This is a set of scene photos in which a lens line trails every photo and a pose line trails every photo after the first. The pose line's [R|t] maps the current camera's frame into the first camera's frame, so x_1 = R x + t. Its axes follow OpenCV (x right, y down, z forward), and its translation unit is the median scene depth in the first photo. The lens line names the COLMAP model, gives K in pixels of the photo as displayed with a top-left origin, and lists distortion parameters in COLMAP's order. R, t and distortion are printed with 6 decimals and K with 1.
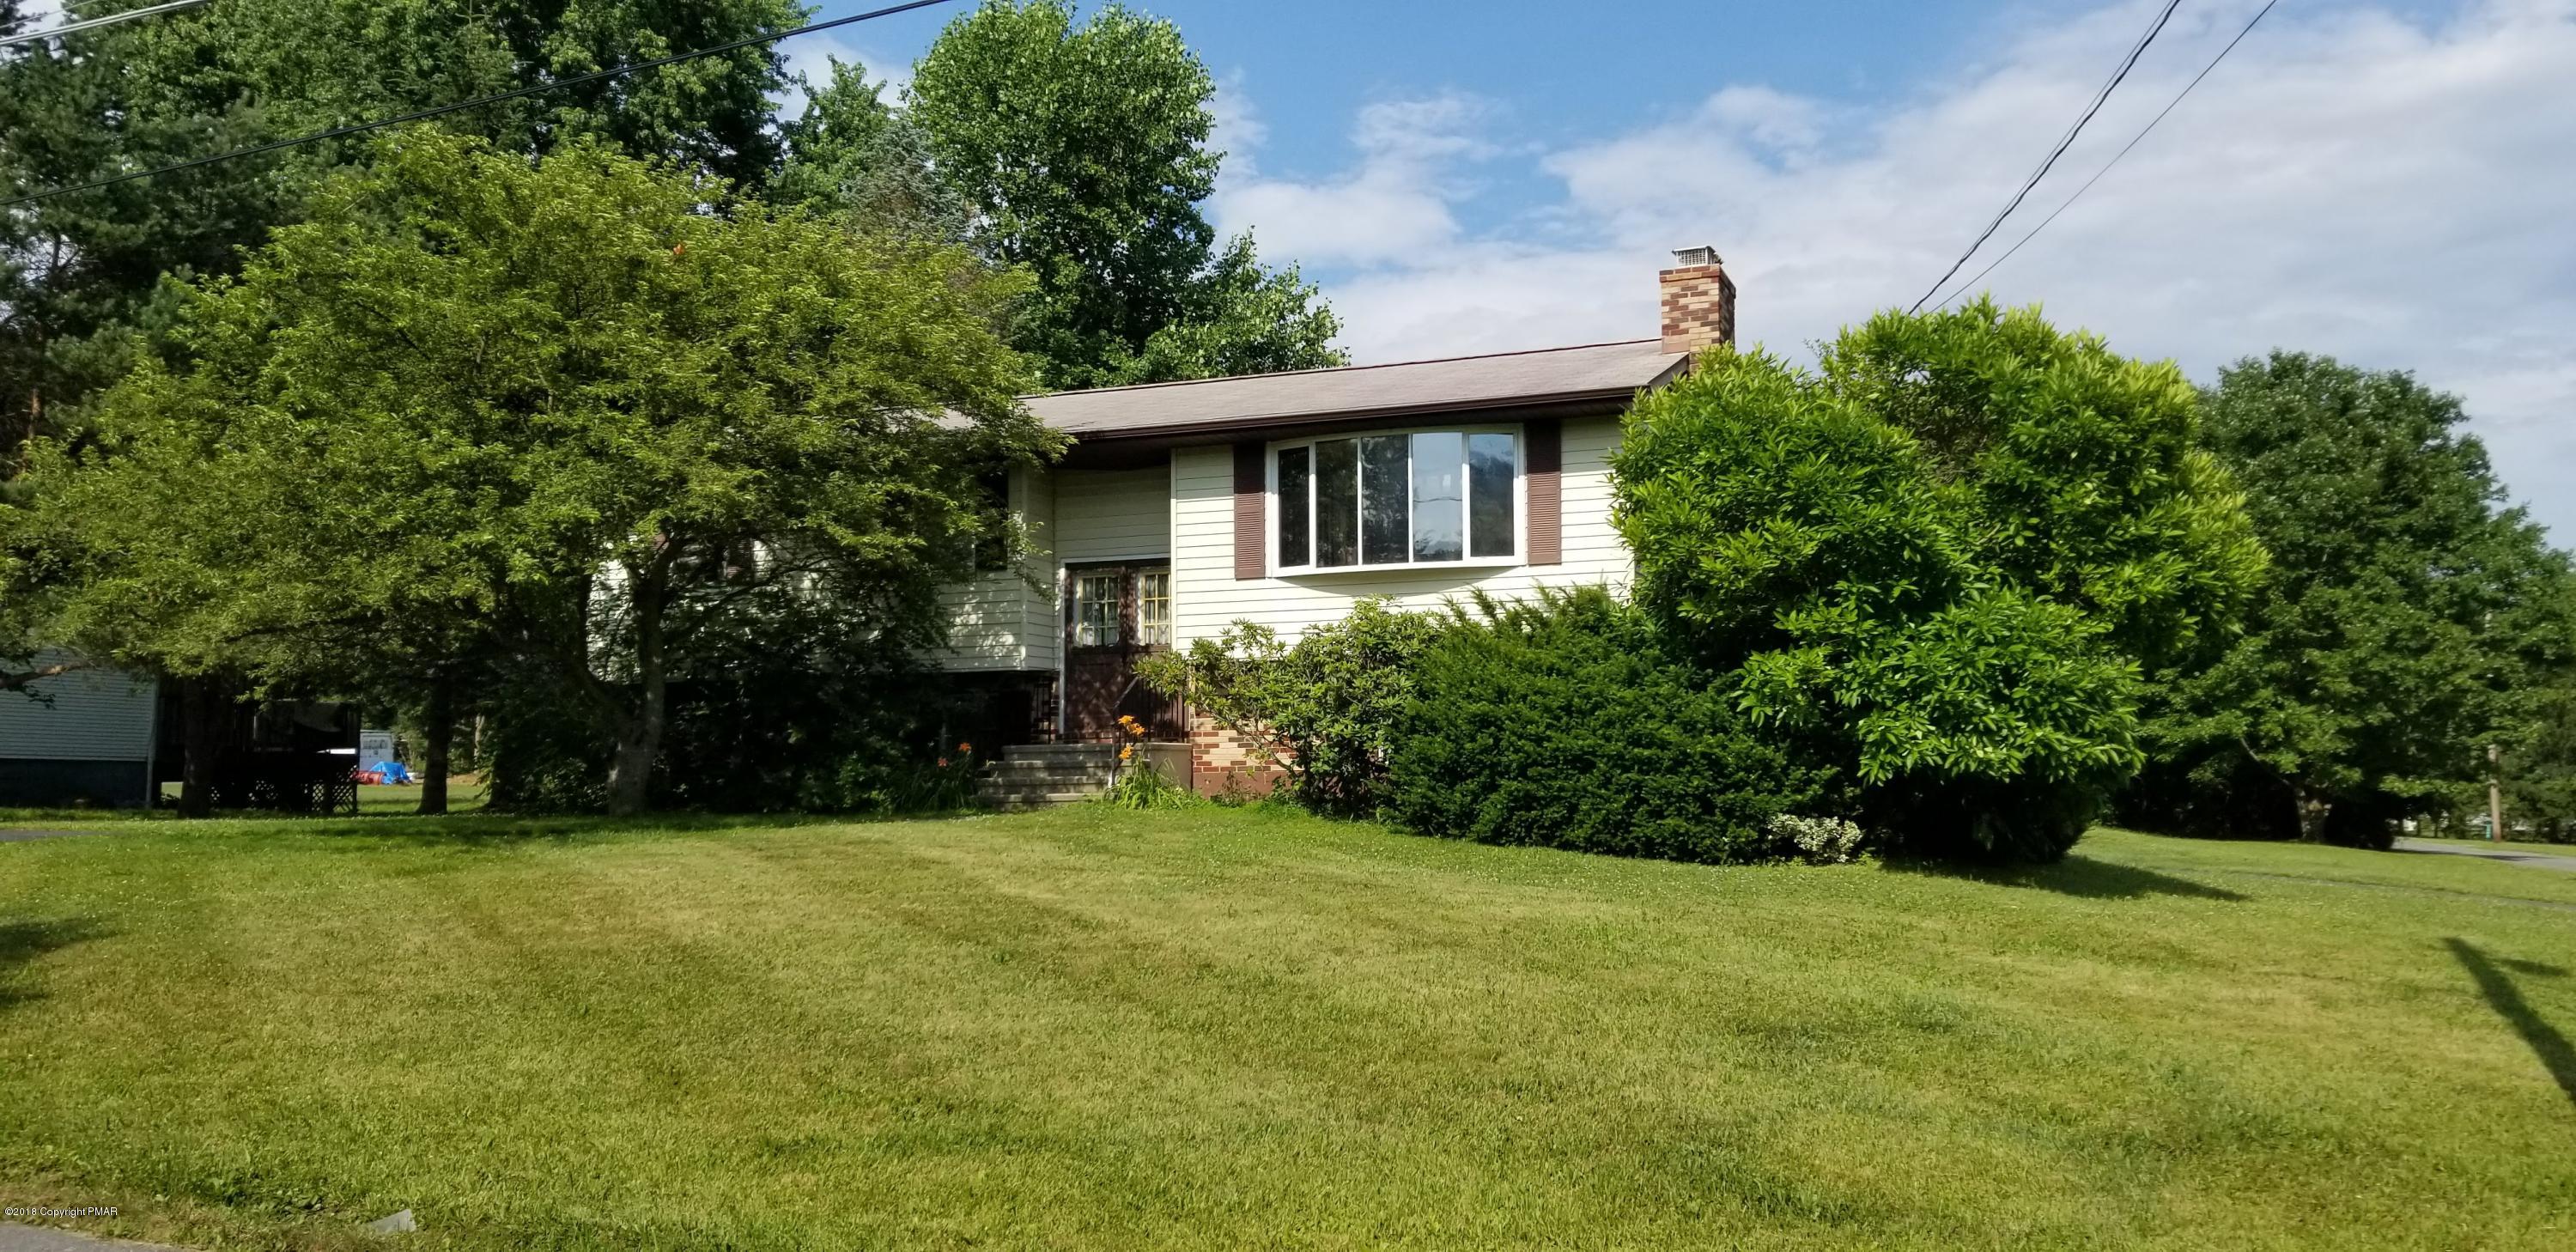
lens RADIAL K [[1948.6, 0, 1322.5], [0, 1948.6, 631.6], [0, 0, 1]] dist [0.133876, -0.245890]
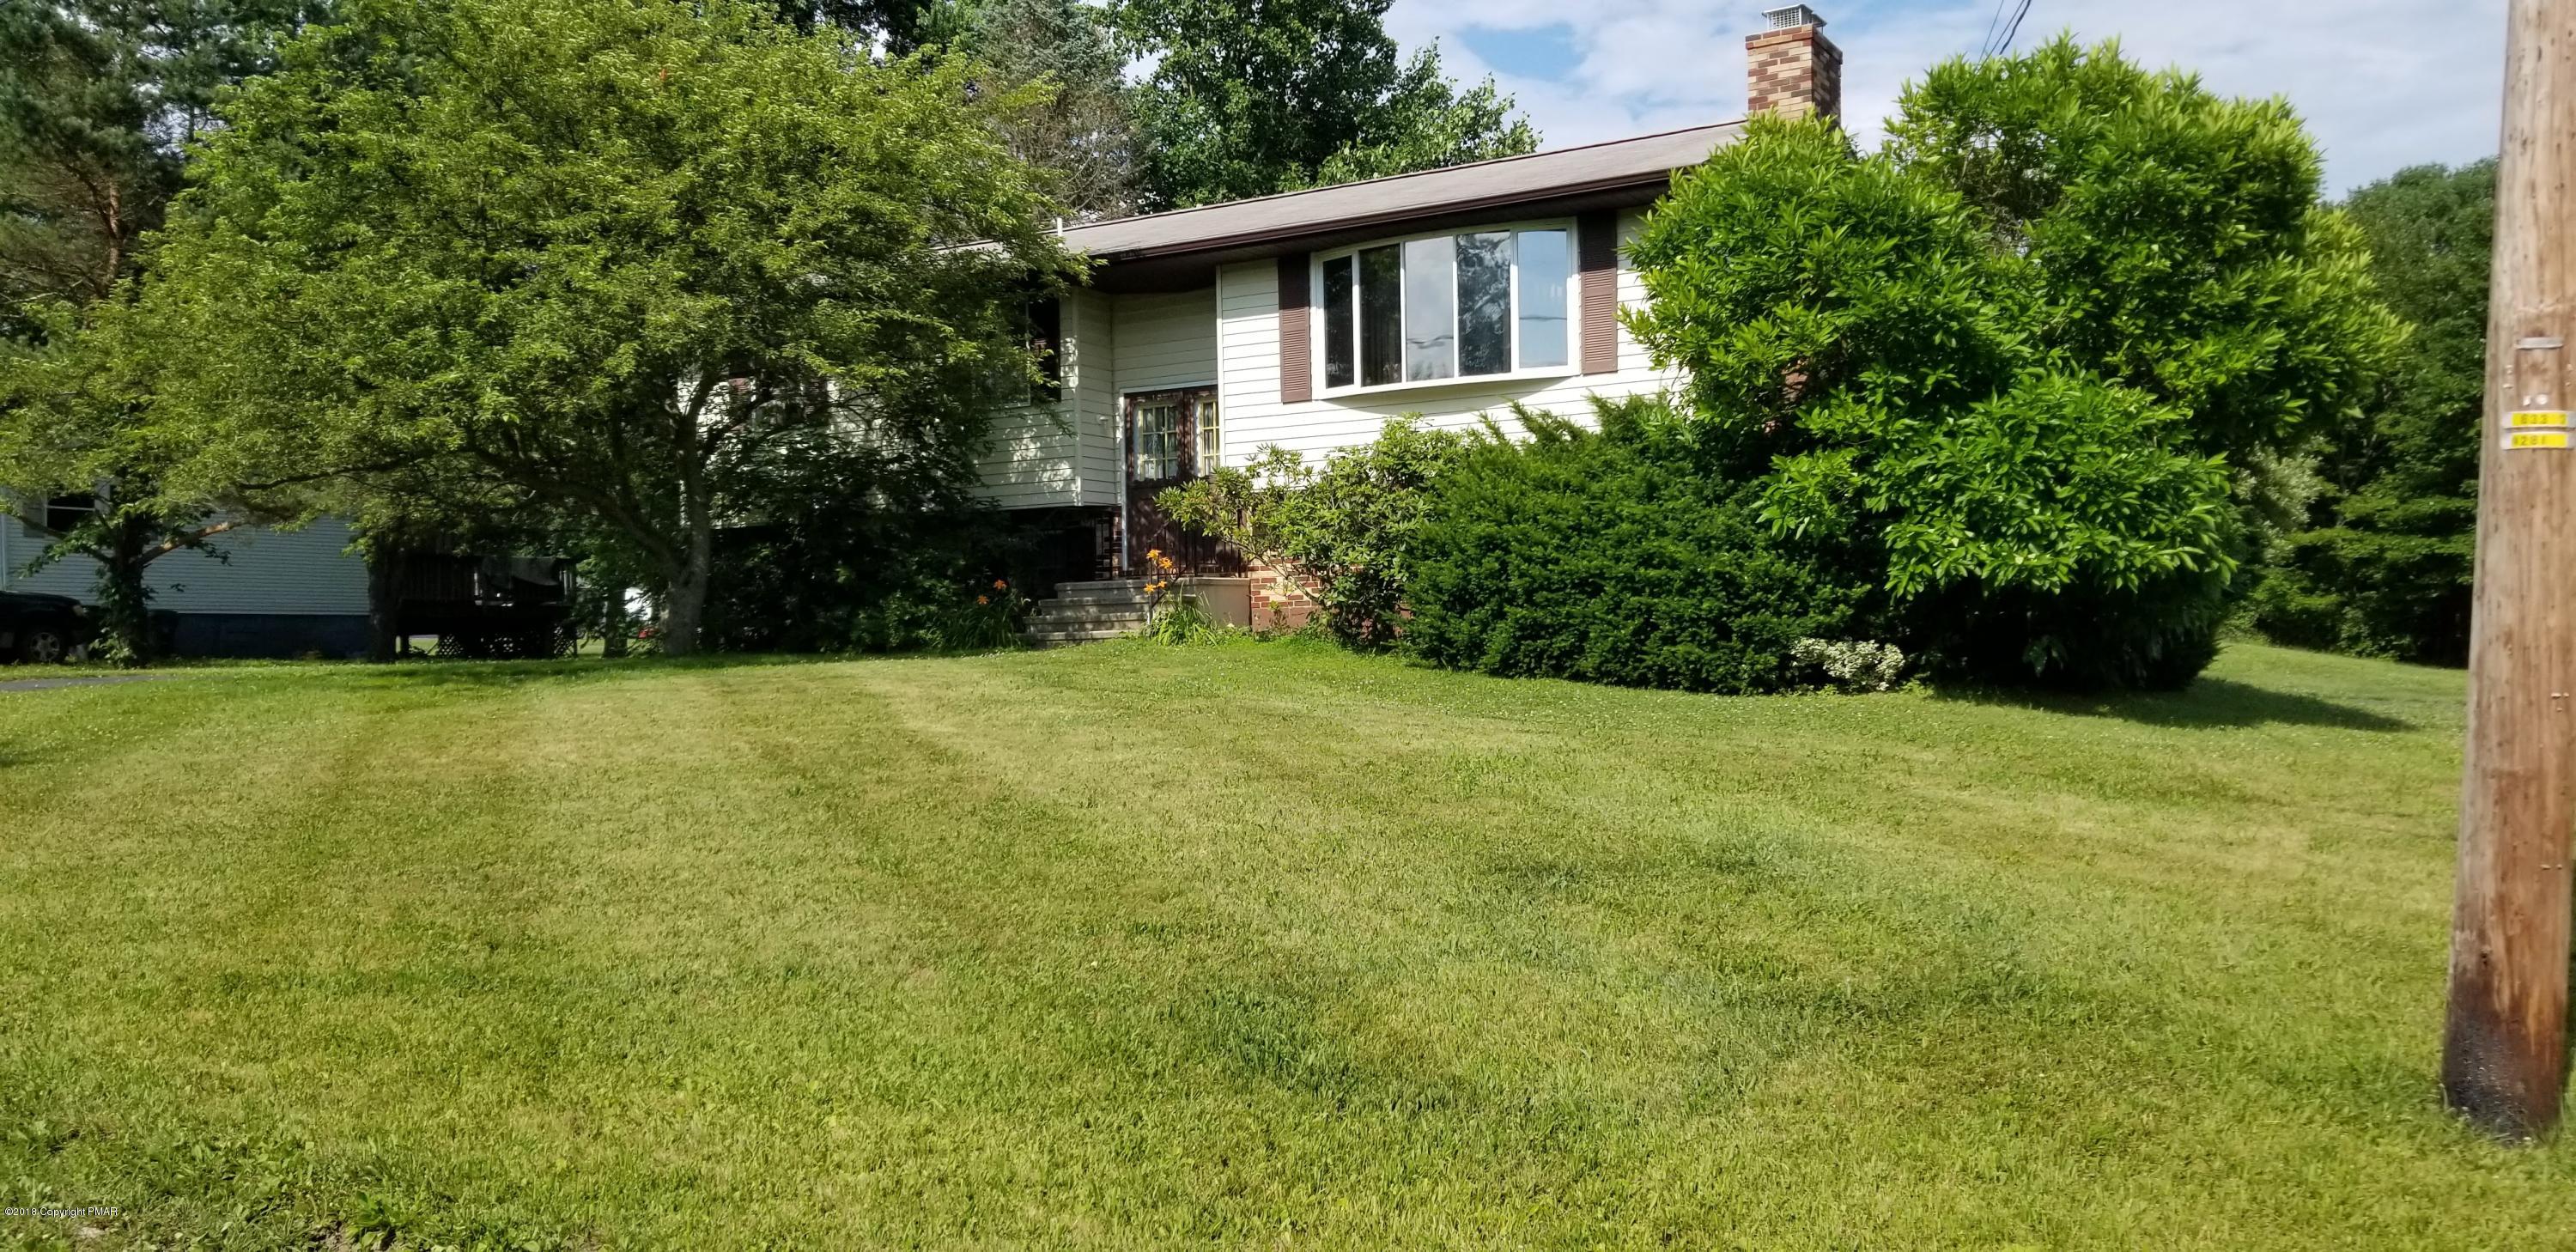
lens RADIAL K [[1958.0, 0, 1273.9], [0, 1958.0, 657.5], [0, 0, 1]] dist [0.111606, -0.194073]
pose [[0.985302, -0.011097, -0.170460, 0.131724], [0.026491, 0.995741, 0.088306, 0.014034], [0.168754, -0.091524, 0.981400, 0.064517]]
